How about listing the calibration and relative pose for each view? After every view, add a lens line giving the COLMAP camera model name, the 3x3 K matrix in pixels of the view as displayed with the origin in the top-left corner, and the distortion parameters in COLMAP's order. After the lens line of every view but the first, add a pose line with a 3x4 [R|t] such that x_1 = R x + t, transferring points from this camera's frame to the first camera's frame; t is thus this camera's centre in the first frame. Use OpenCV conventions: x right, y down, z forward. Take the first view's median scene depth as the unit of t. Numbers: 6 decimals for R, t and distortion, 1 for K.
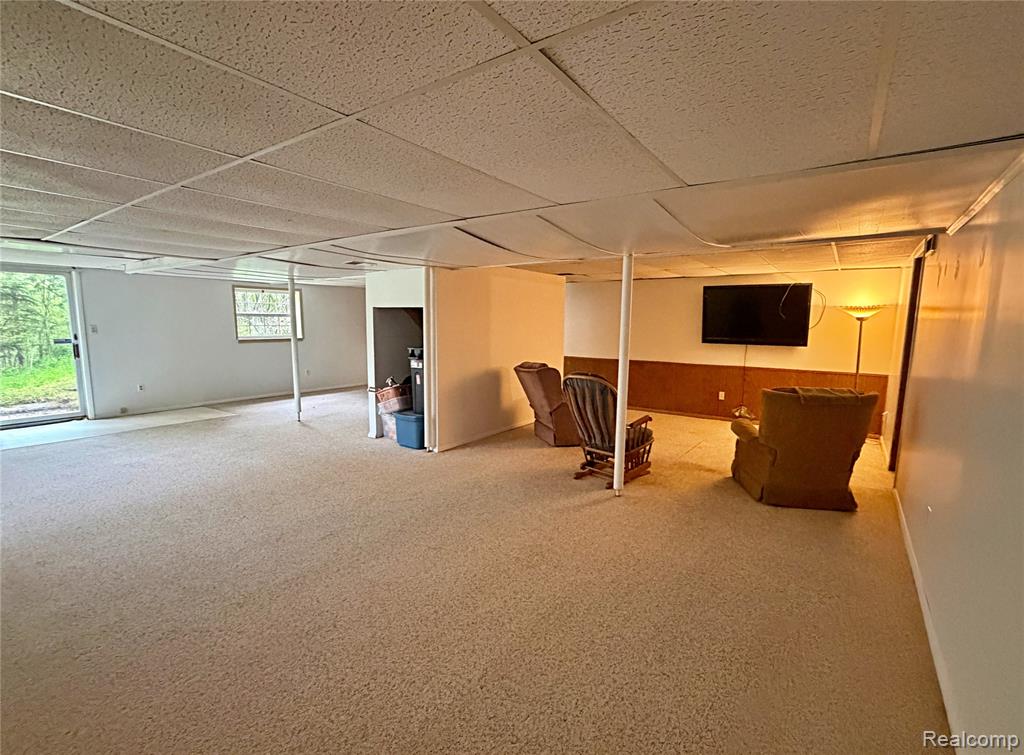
lens RADIAL K [[455.3, 0, 512.0], [0, 455.3, 377.5], [0, 0, 1]] dist [0.000059, -0.000026]
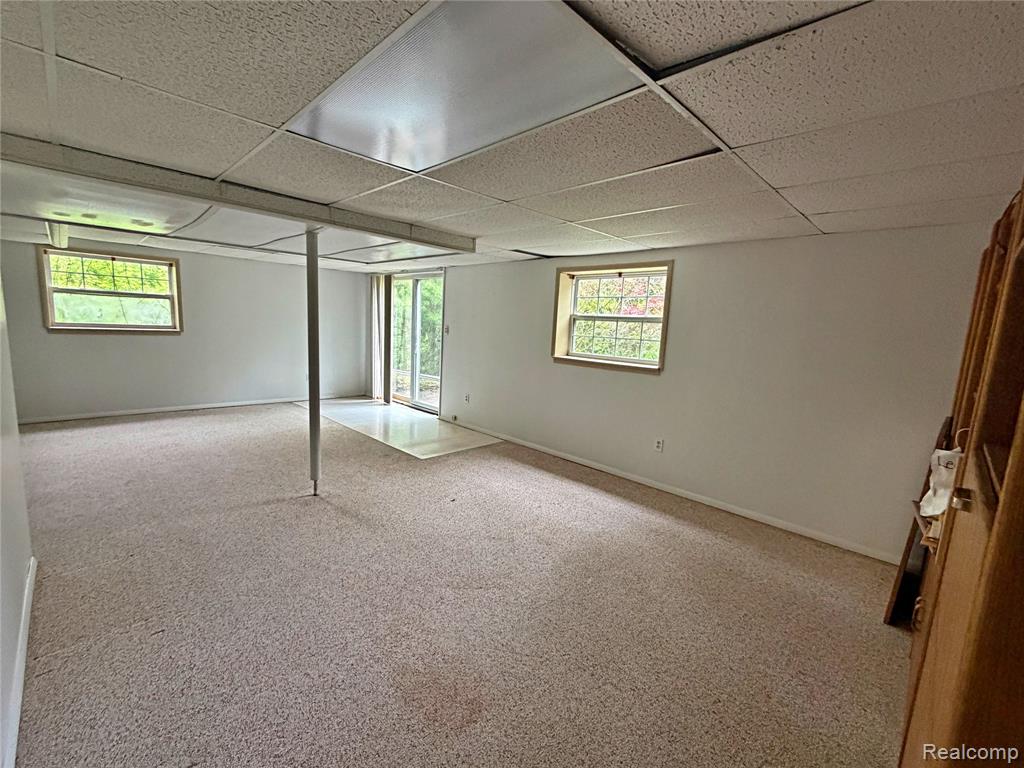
lens RADIAL K [[435.9, 0, 512.0], [0, 435.9, 384.0], [0, 0, 1]] dist [0.000763, 0.000059]
pose [[-0.147258, 0.117897, -0.982046, -0.001172], [-0.177071, 0.973688, 0.143446, -0.145503], [0.973119, 0.195016, -0.122507, 1.222683]]
